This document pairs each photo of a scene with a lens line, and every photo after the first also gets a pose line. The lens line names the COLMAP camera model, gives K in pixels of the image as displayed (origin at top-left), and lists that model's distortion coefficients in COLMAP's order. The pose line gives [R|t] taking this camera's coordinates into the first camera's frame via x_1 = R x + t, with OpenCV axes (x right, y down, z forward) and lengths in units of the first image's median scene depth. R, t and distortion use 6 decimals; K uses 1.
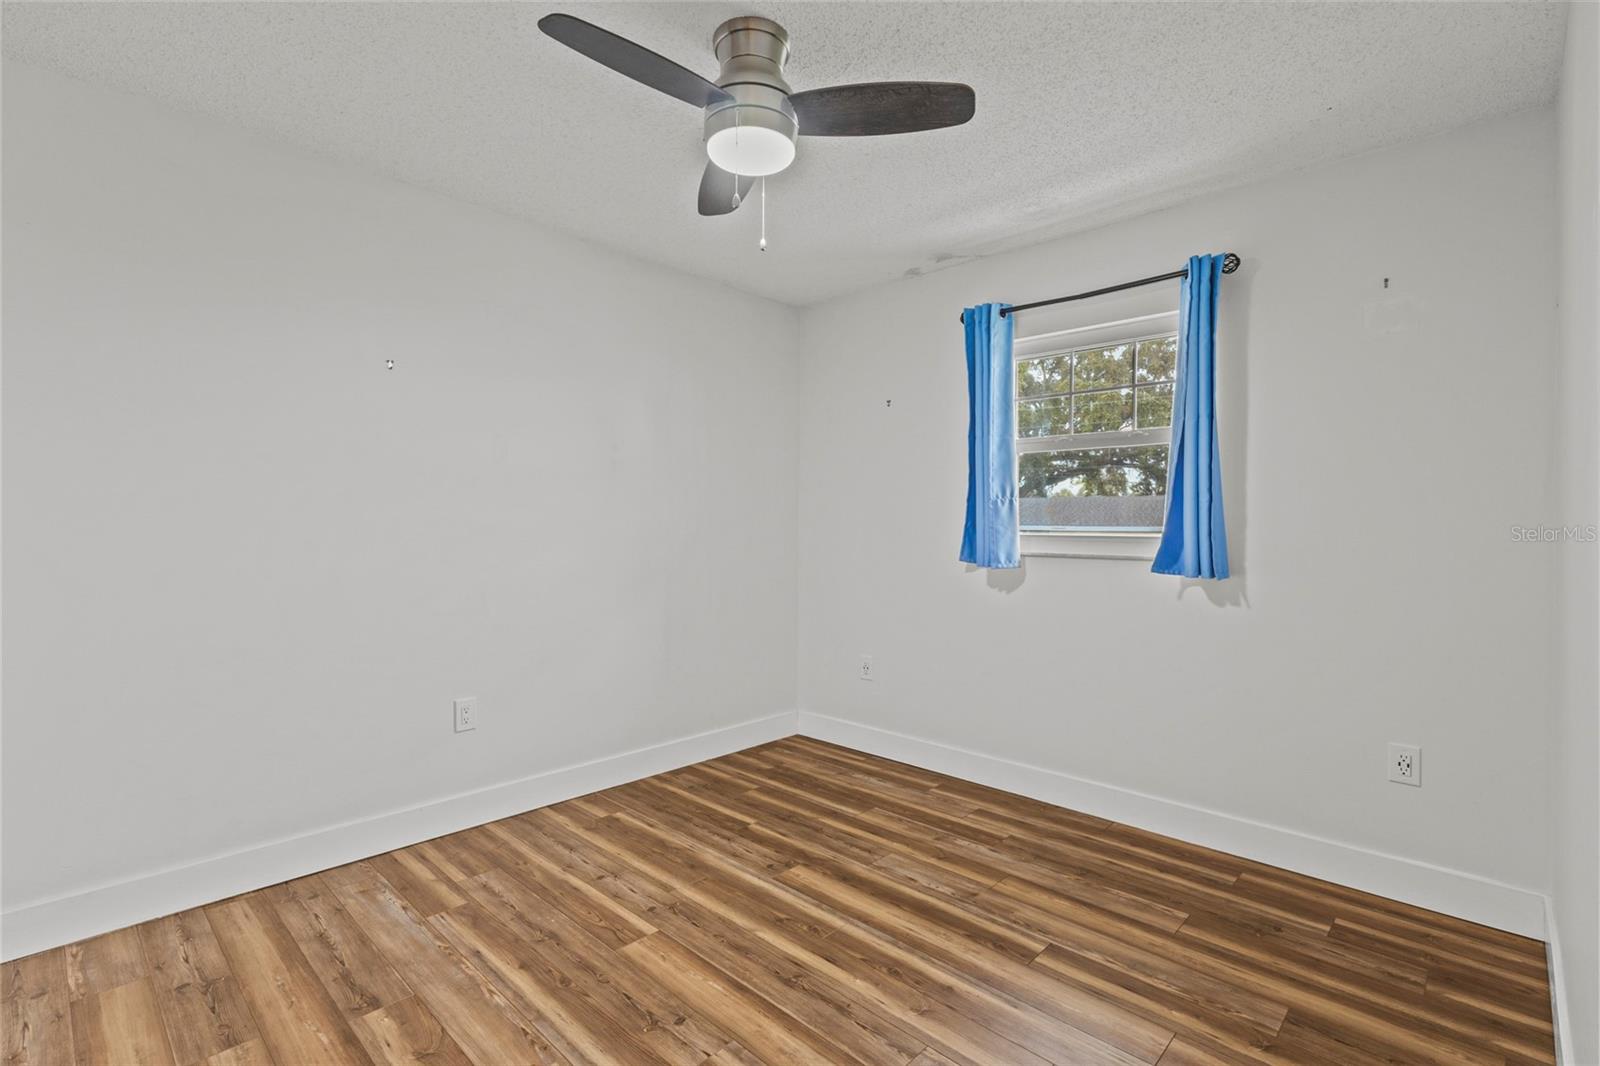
lens RADIAL K [[735.6, 0, 797.6], [0, 735.6, 536.3], [0, 0, 1]] dist [0.003324, 0.000861]
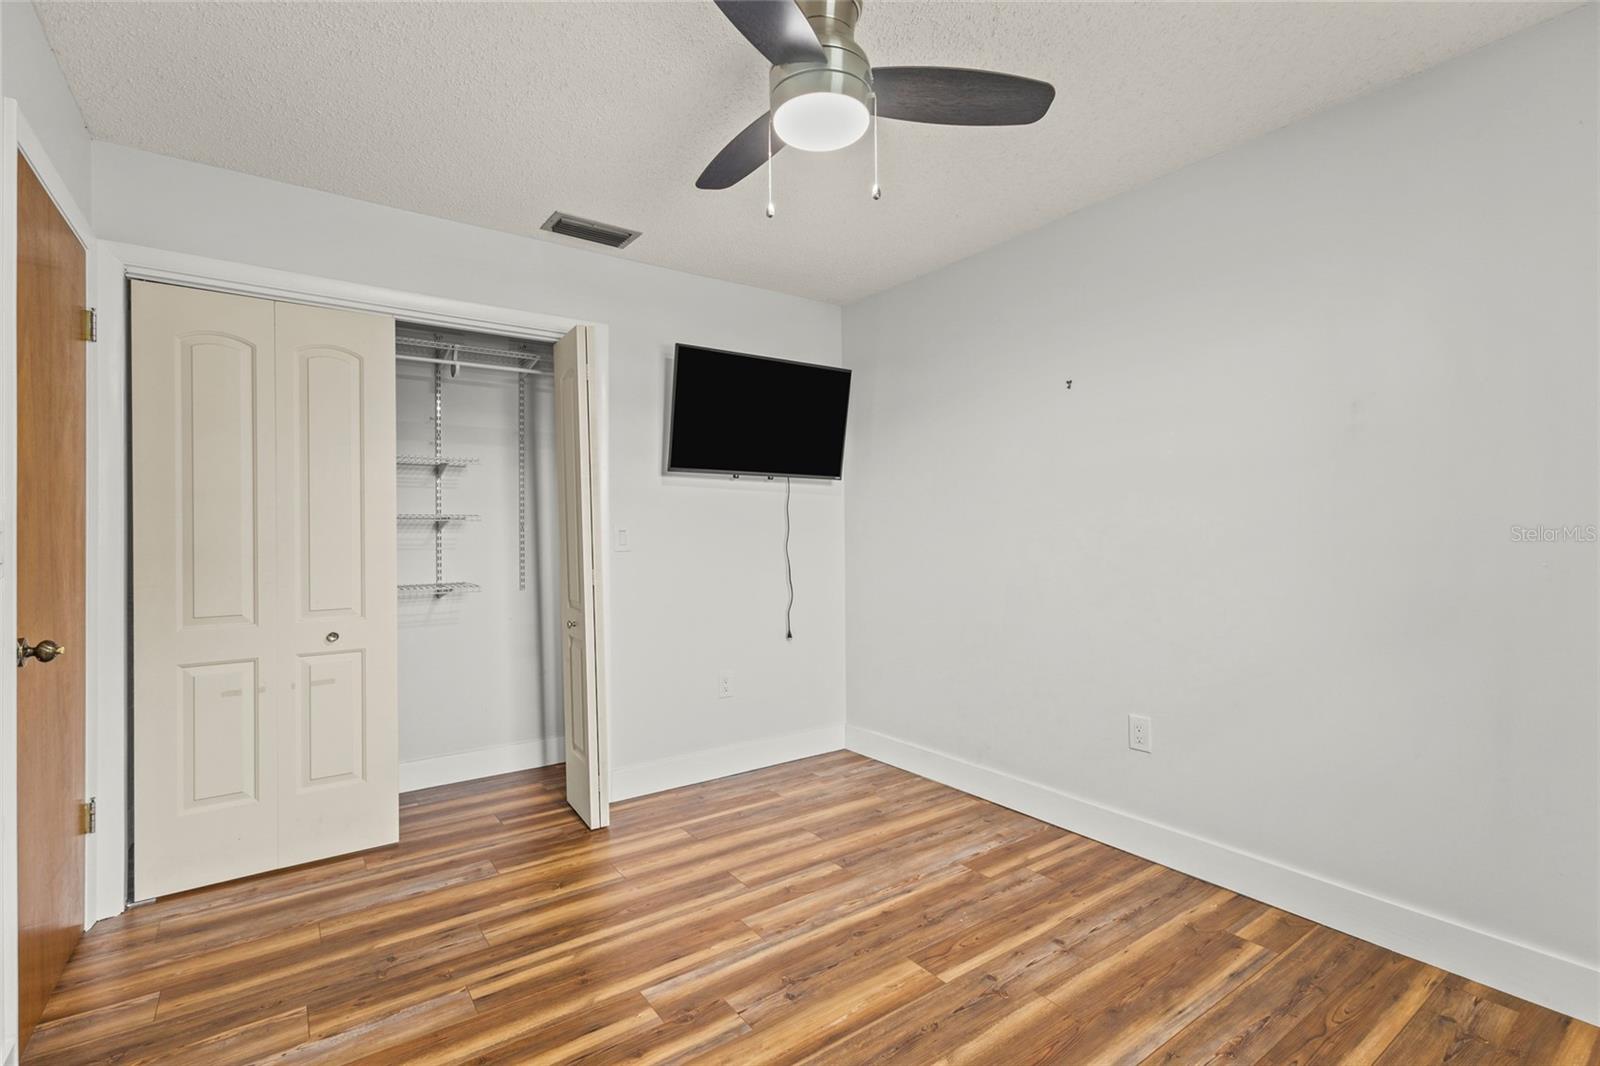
lens RADIAL K [[735.6, 0, 798.0], [0, 735.6, 529.3], [0, 0, 1]] dist [0.003324, 0.000861]
pose [[-0.187409, -0.011975, -0.982209, 0.651831], [-0.008297, 0.999909, -0.010607, -0.003526], [0.982247, 0.006162, -0.187491, 0.884116]]
